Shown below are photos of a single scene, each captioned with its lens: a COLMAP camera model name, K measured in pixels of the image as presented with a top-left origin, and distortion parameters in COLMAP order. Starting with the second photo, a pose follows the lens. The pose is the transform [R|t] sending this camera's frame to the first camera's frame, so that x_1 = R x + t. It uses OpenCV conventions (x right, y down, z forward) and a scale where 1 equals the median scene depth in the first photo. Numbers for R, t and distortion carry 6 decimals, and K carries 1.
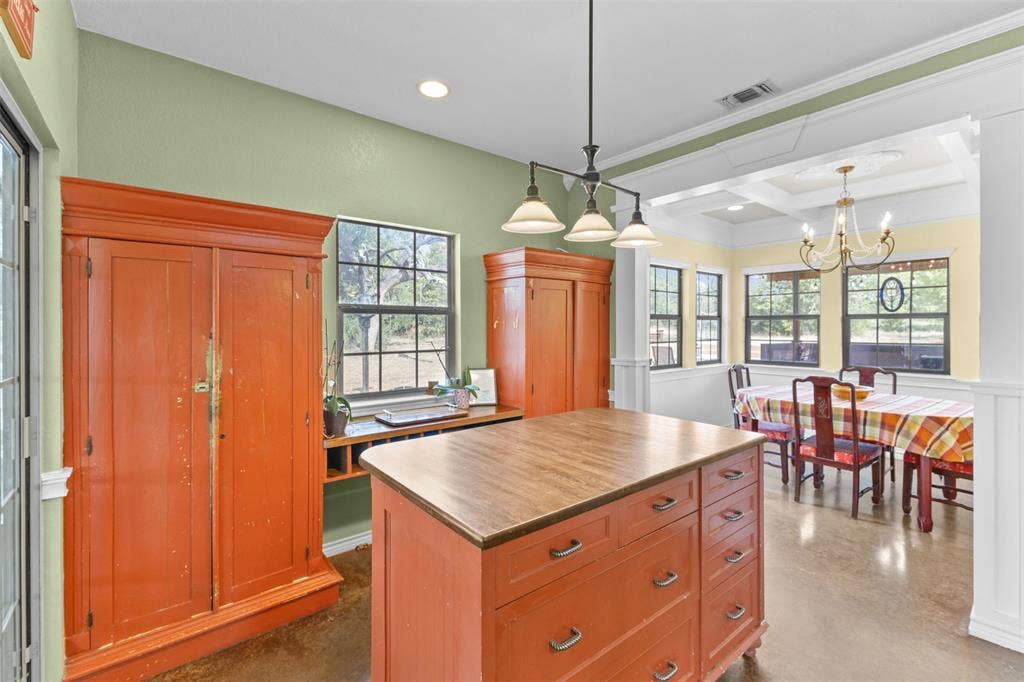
lens RADIAL K [[444.1, 0, 515.4], [0, 444.1, 326.5], [0, 0, 1]] dist [0.003742, 0.000347]
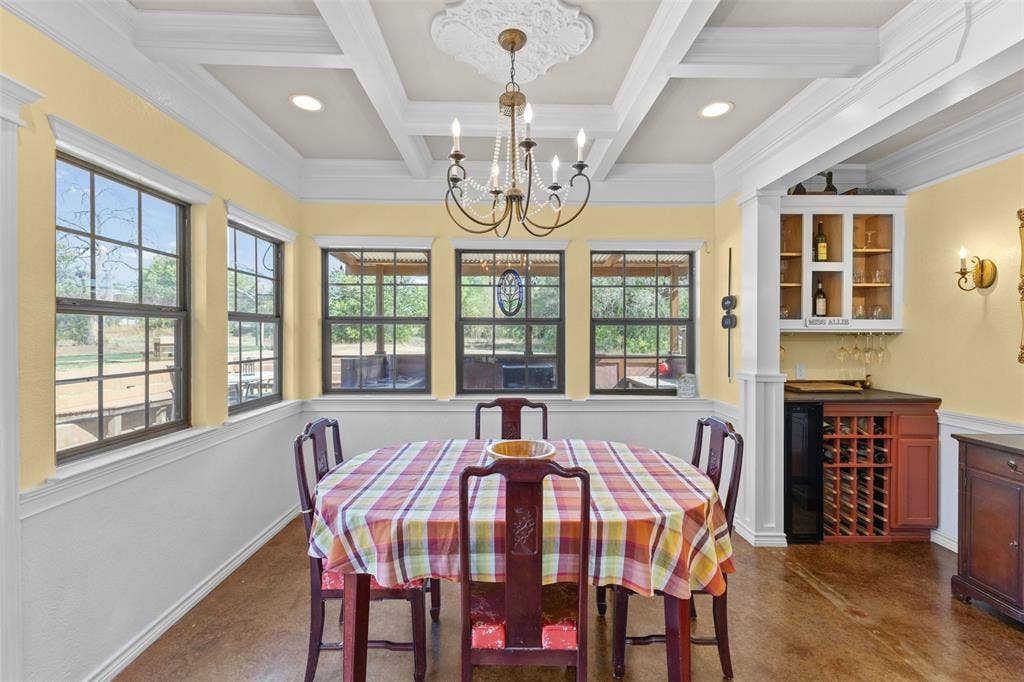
lens RADIAL K [[444.1, 0, 510.8], [0, 444.1, 341.0], [0, 0, 1]] dist [0.003742, 0.000347]
pose [[0.621039, -0.010525, 0.783709, 0.289137], [-0.003223, 0.999867, 0.015982, -0.001858], [-0.783773, -0.012451, 0.620923, 0.606305]]
